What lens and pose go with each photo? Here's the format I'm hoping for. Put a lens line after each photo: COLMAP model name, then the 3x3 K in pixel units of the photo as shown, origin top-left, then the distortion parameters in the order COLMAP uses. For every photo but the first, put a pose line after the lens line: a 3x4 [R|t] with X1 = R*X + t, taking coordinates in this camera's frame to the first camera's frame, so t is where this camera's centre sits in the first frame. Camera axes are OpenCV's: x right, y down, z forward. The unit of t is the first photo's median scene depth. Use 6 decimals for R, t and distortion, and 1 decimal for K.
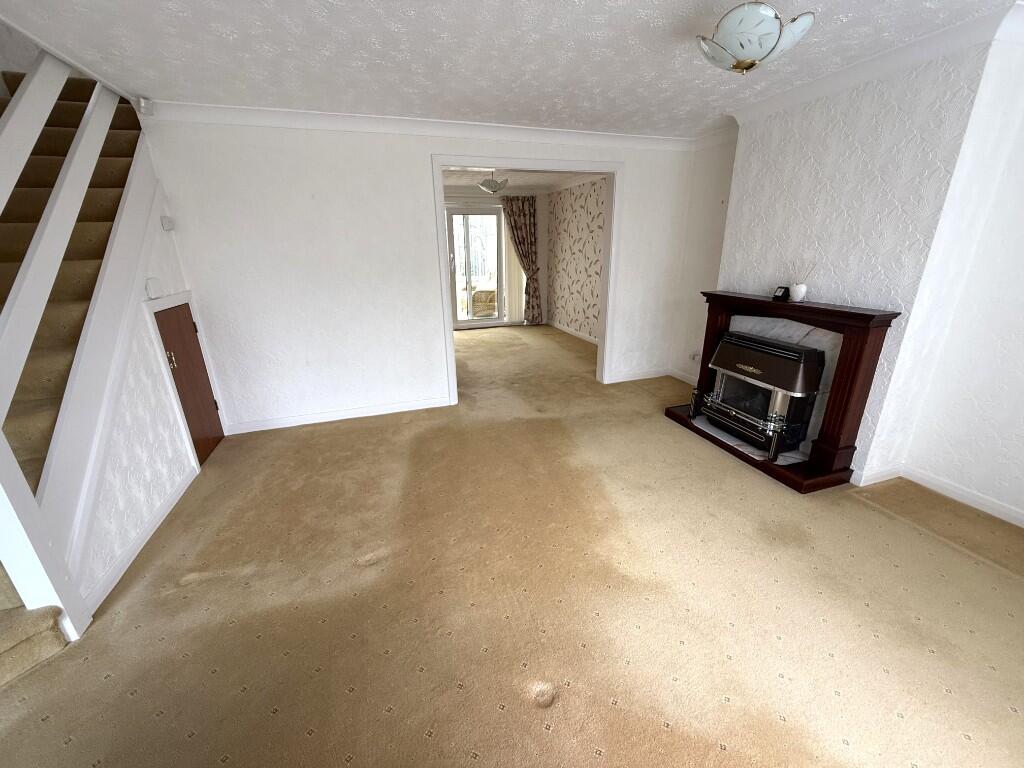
lens RADIAL K [[406.5, 0, 509.6], [0, 406.5, 385.7], [0, 0, 1]] dist [-0.000227, -0.000259]
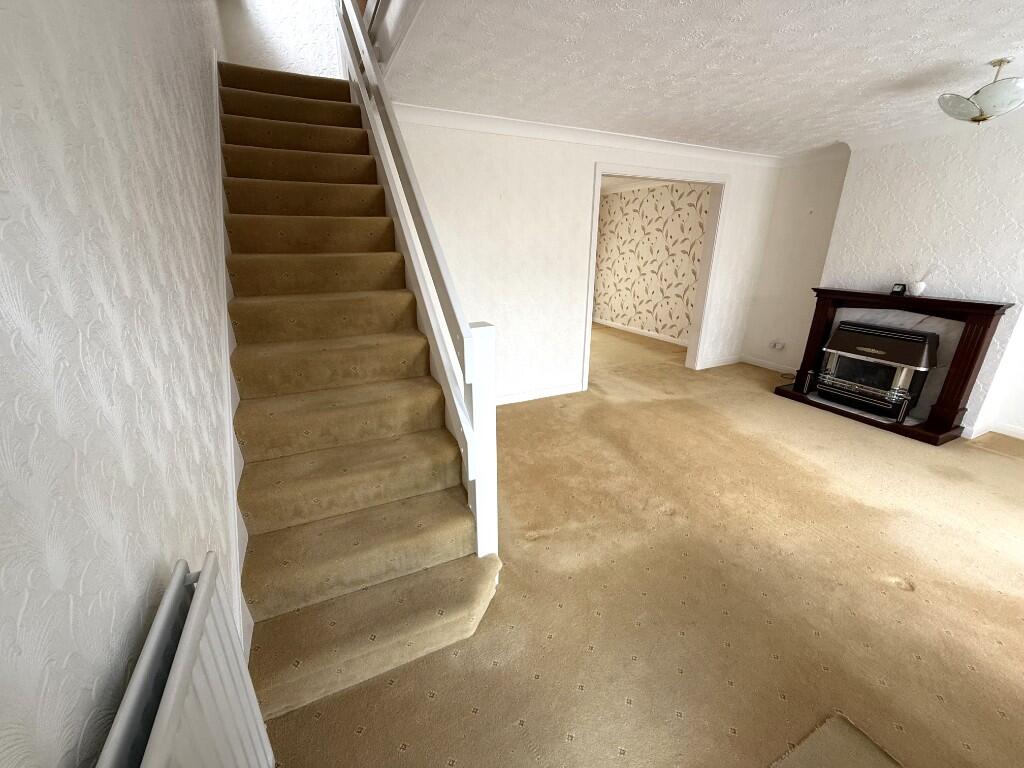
lens RADIAL K [[406.5, 0, 509.6], [0, 406.5, 385.7], [0, 0, 1]] dist [-0.000227, -0.000259]
pose [[0.991740, -0.023445, 0.126103, -0.599557], [0.023067, 0.999724, 0.004459, 0.031129], [-0.126173, -0.001514, 0.992007, -0.073692]]
